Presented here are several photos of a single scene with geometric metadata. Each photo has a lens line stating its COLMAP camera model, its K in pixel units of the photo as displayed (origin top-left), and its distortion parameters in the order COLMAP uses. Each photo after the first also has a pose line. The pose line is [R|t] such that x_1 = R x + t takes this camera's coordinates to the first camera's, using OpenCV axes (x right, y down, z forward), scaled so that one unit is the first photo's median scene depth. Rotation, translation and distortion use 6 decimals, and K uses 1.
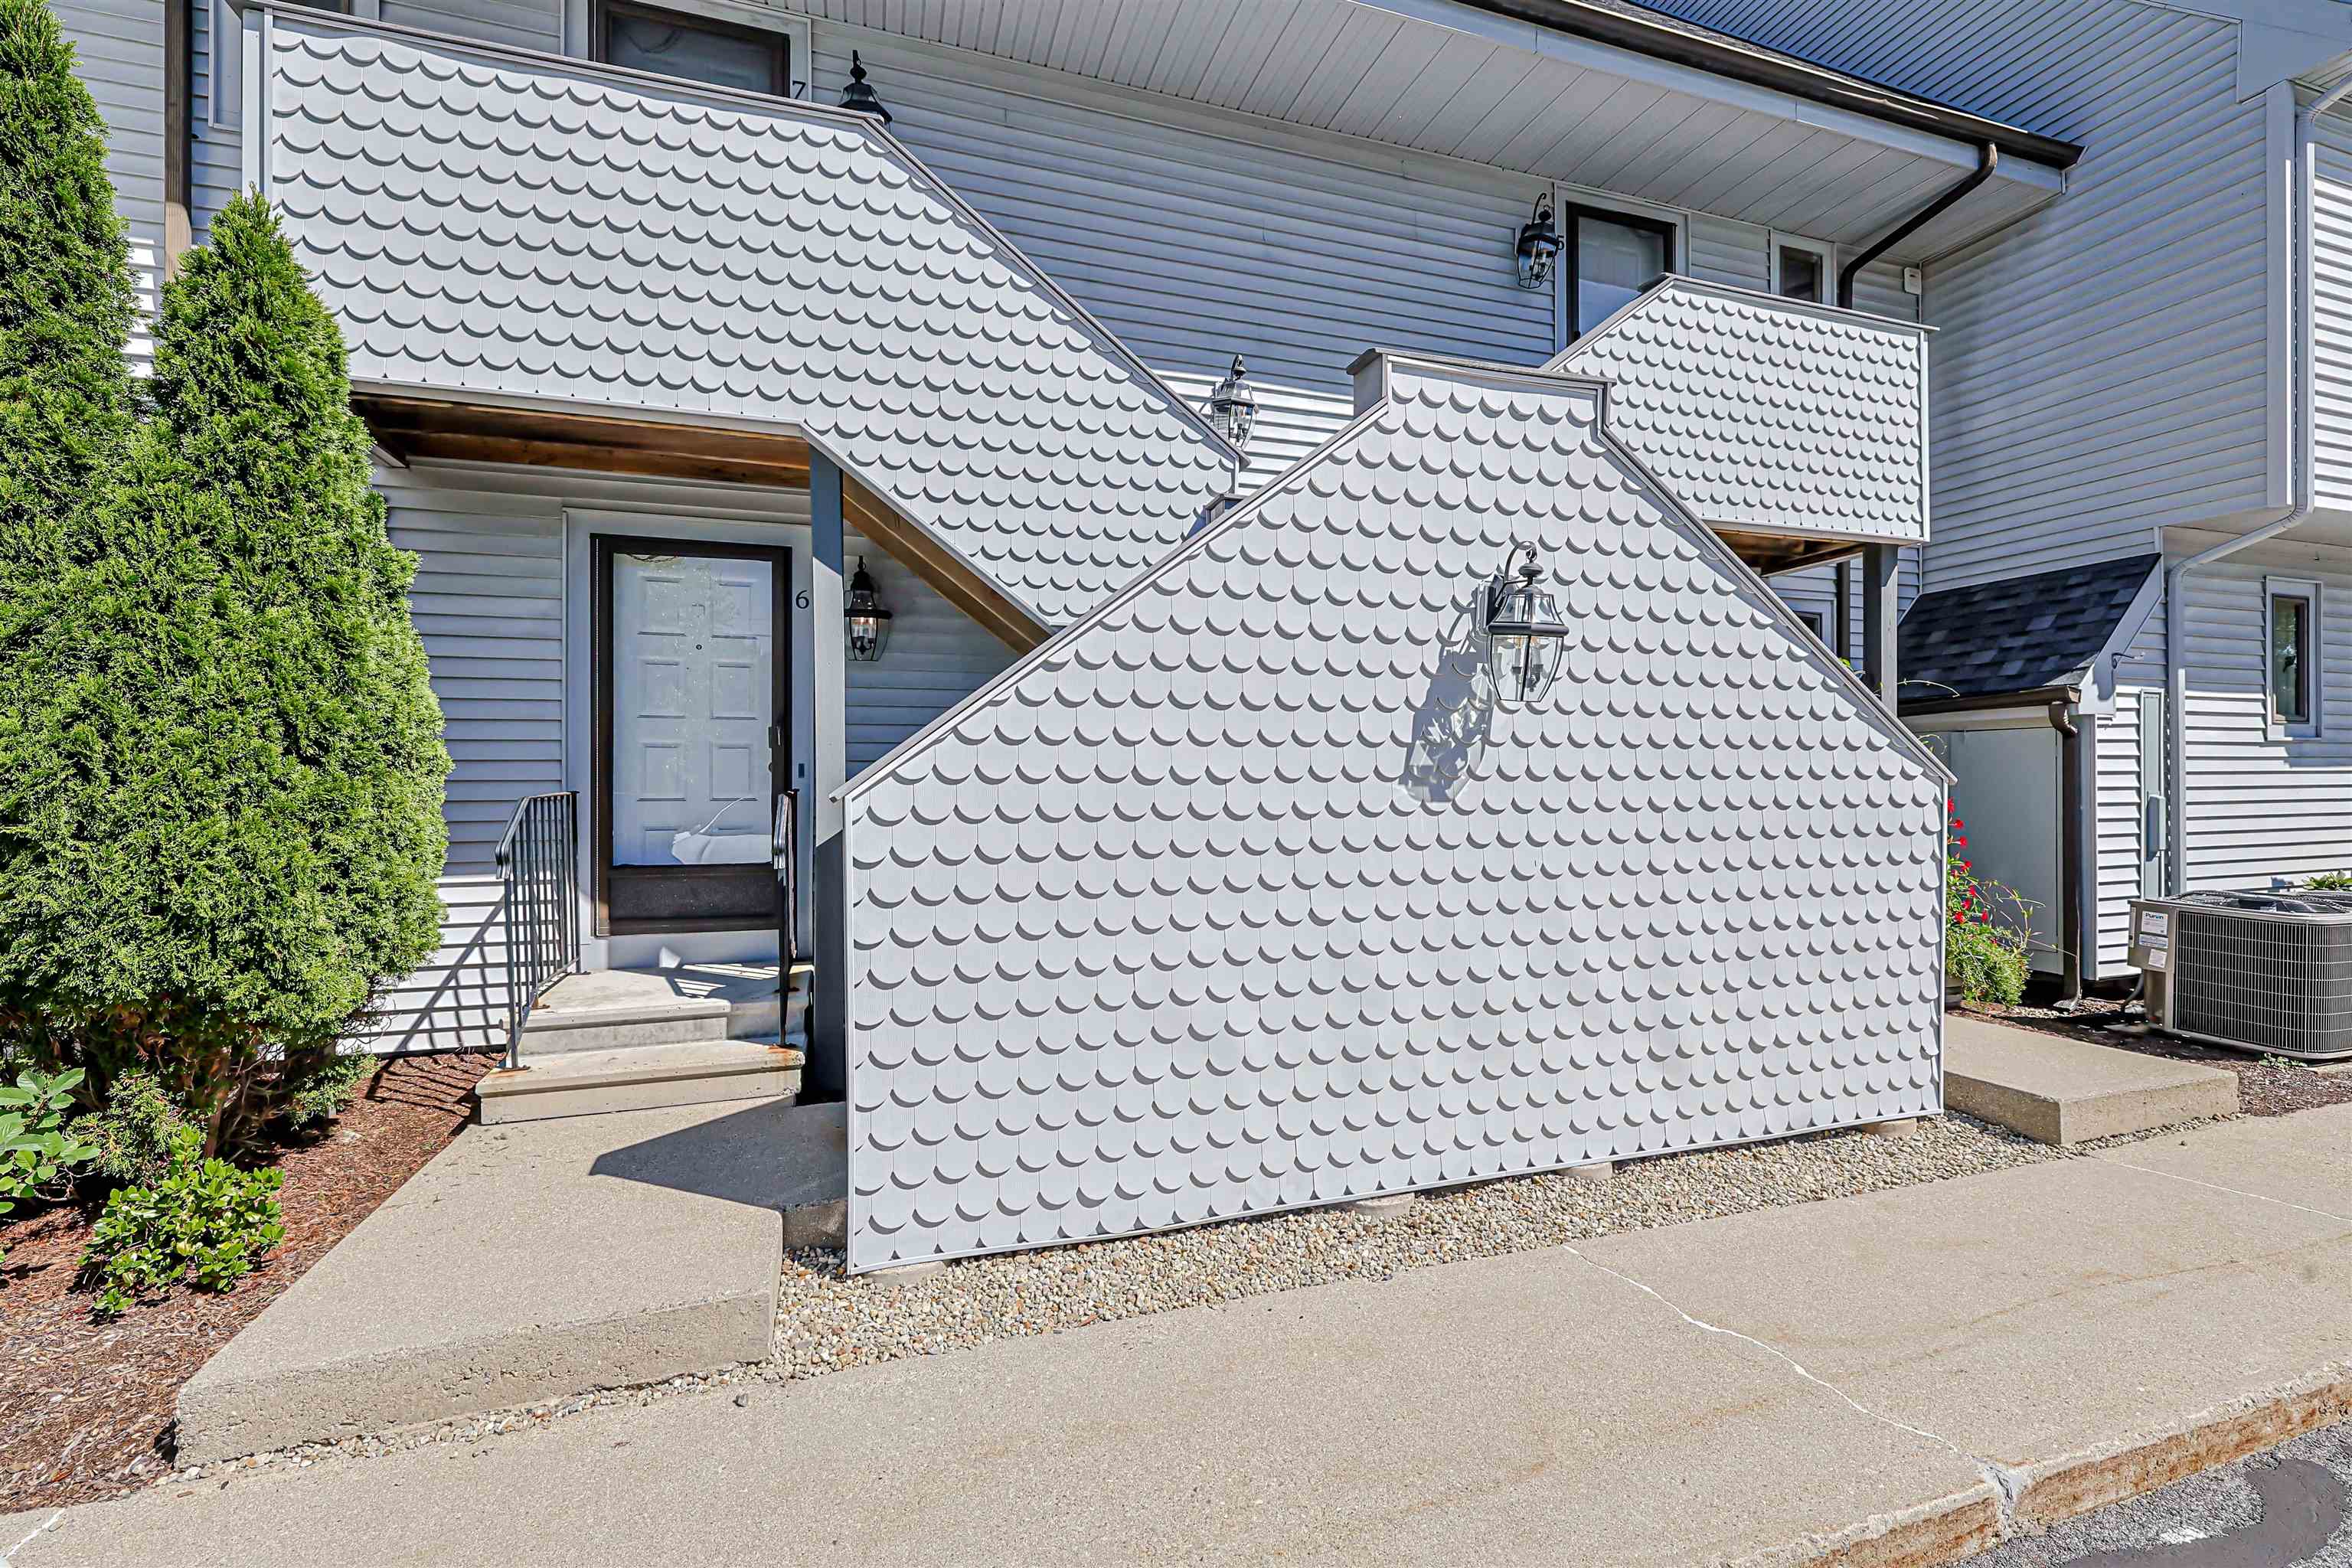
lens RADIAL K [[993.8, 0, 1183.5], [0, 993.8, 786.8], [0, 0, 1]] dist [-0.001319, -0.000243]
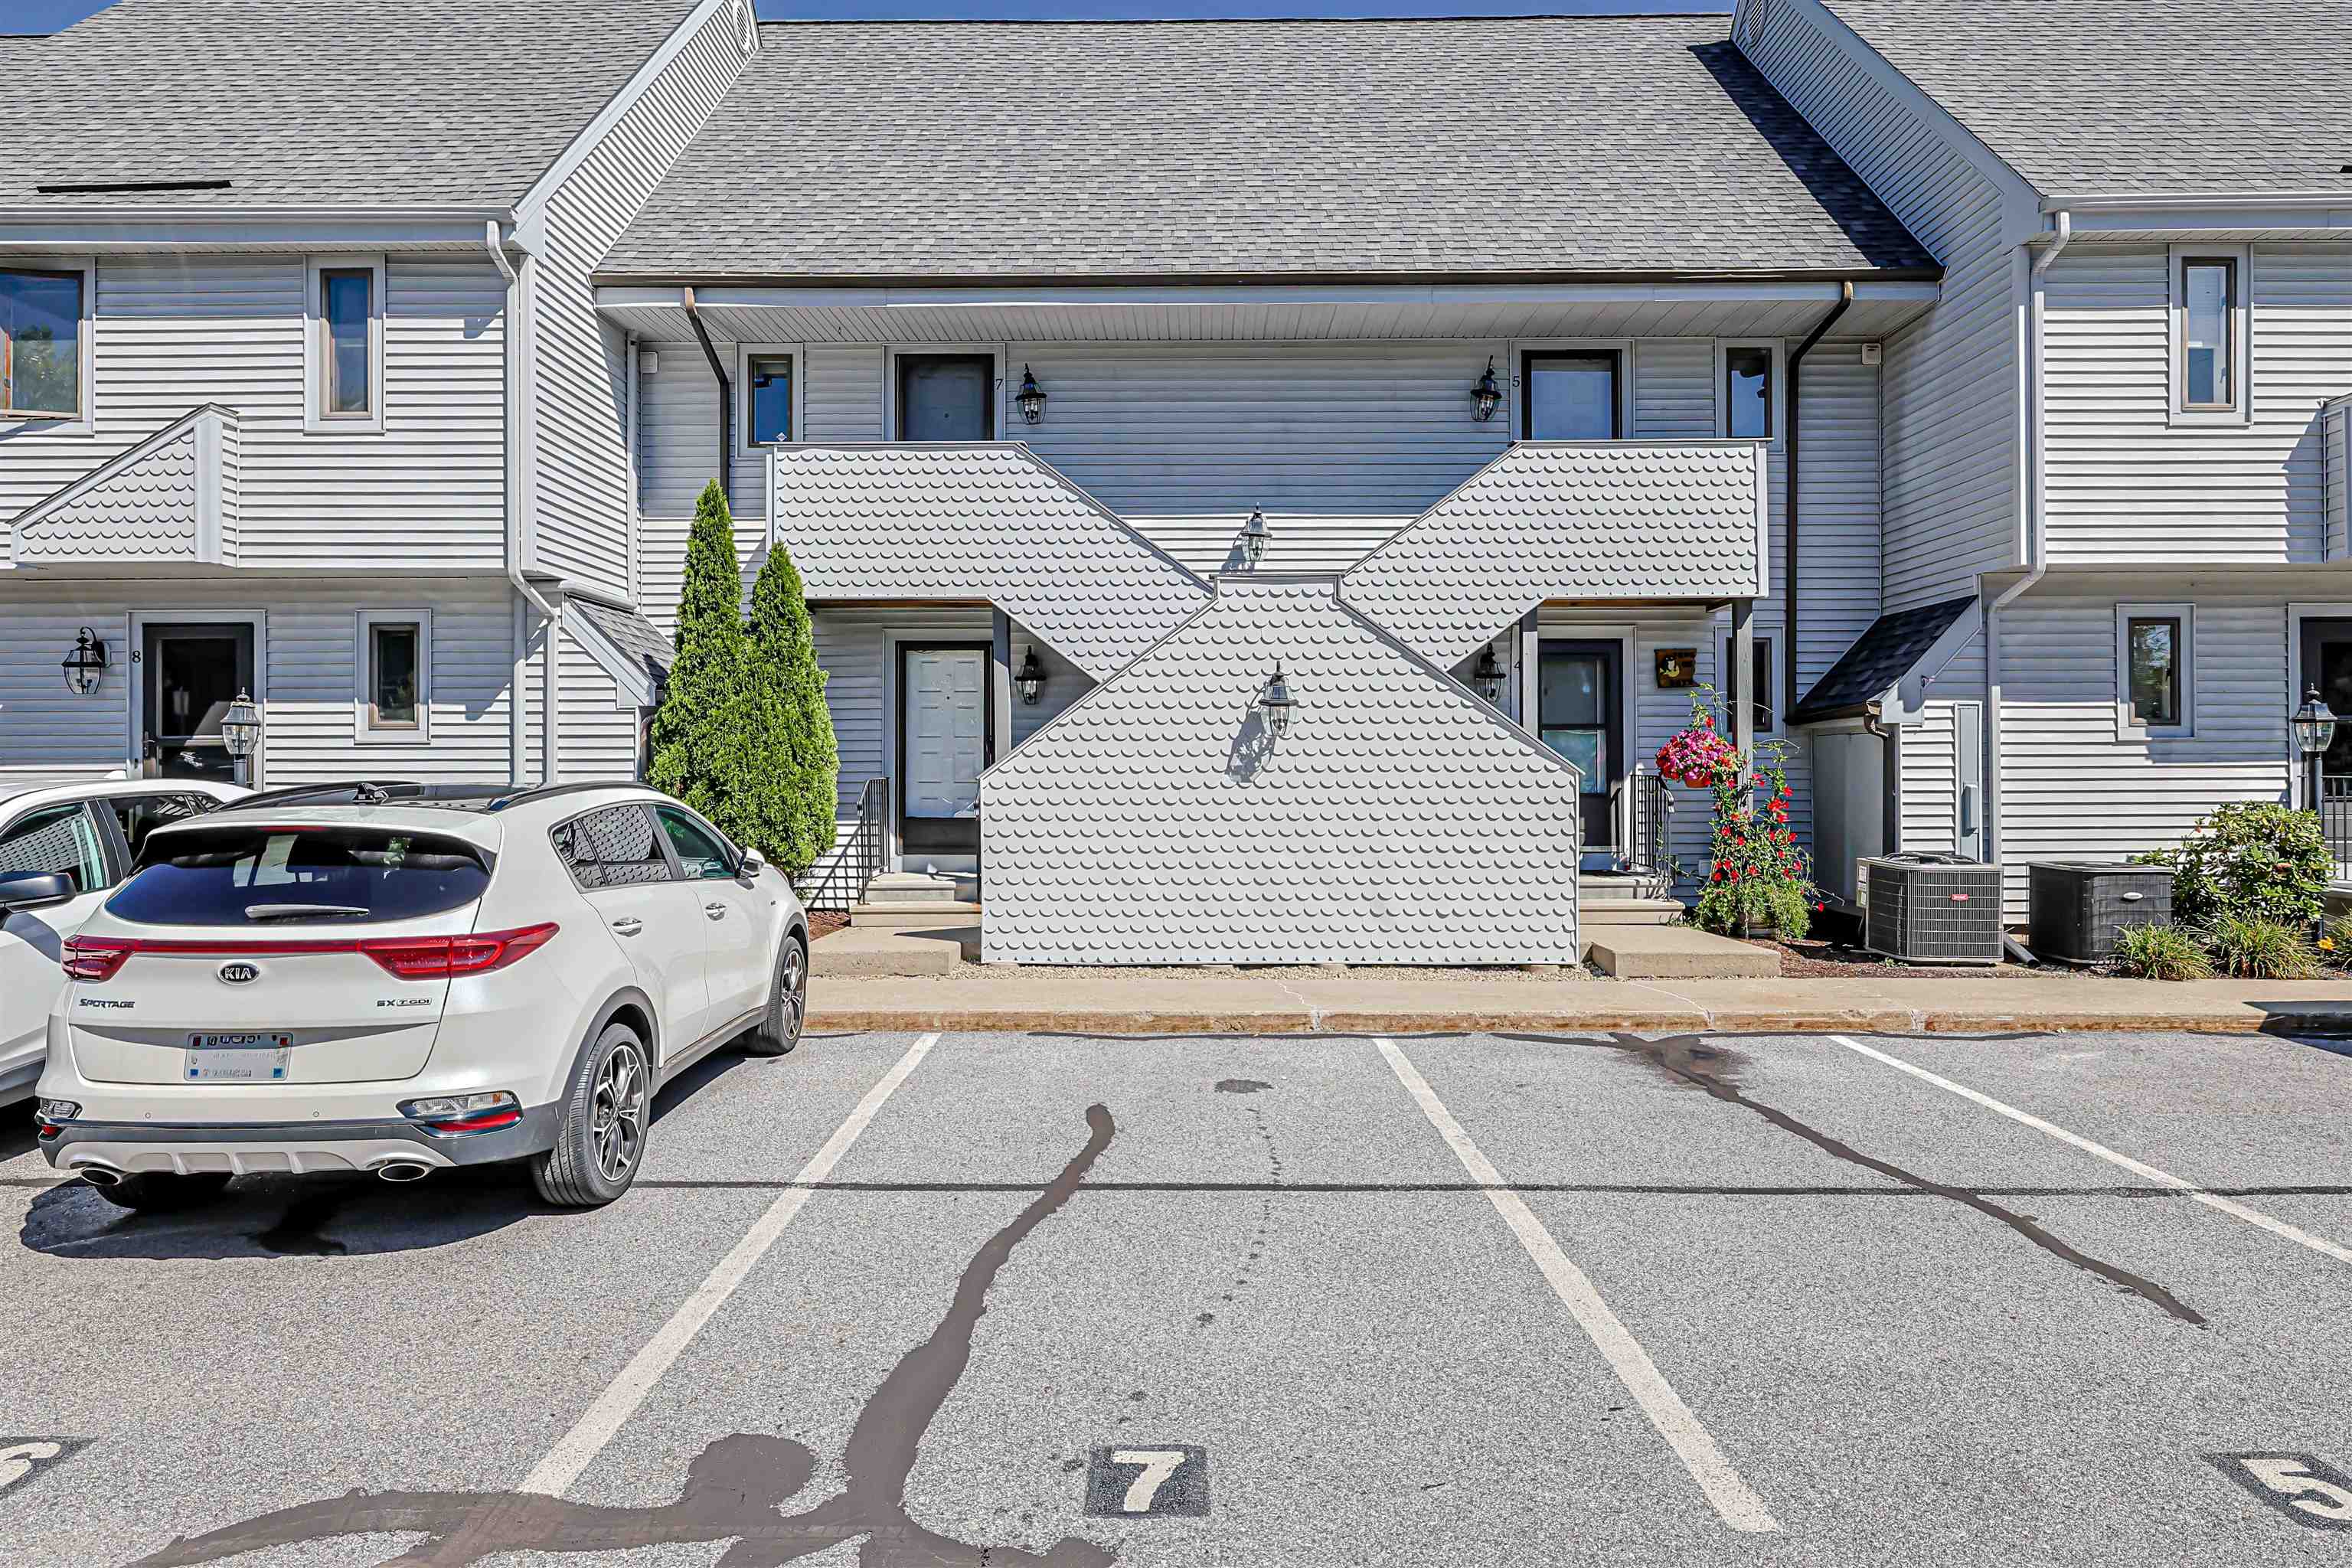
lens RADIAL K [[1282.8, 0, 1176.0], [0, 1282.8, 784.0], [0, 0, 1]] dist [0.000912, -0.000206]
pose [[0.948163, 0.004334, -0.317754, 0.836205], [-0.003607, 0.999989, 0.002877, 0.009602], [0.317763, -0.001581, 0.948169, -1.395667]]
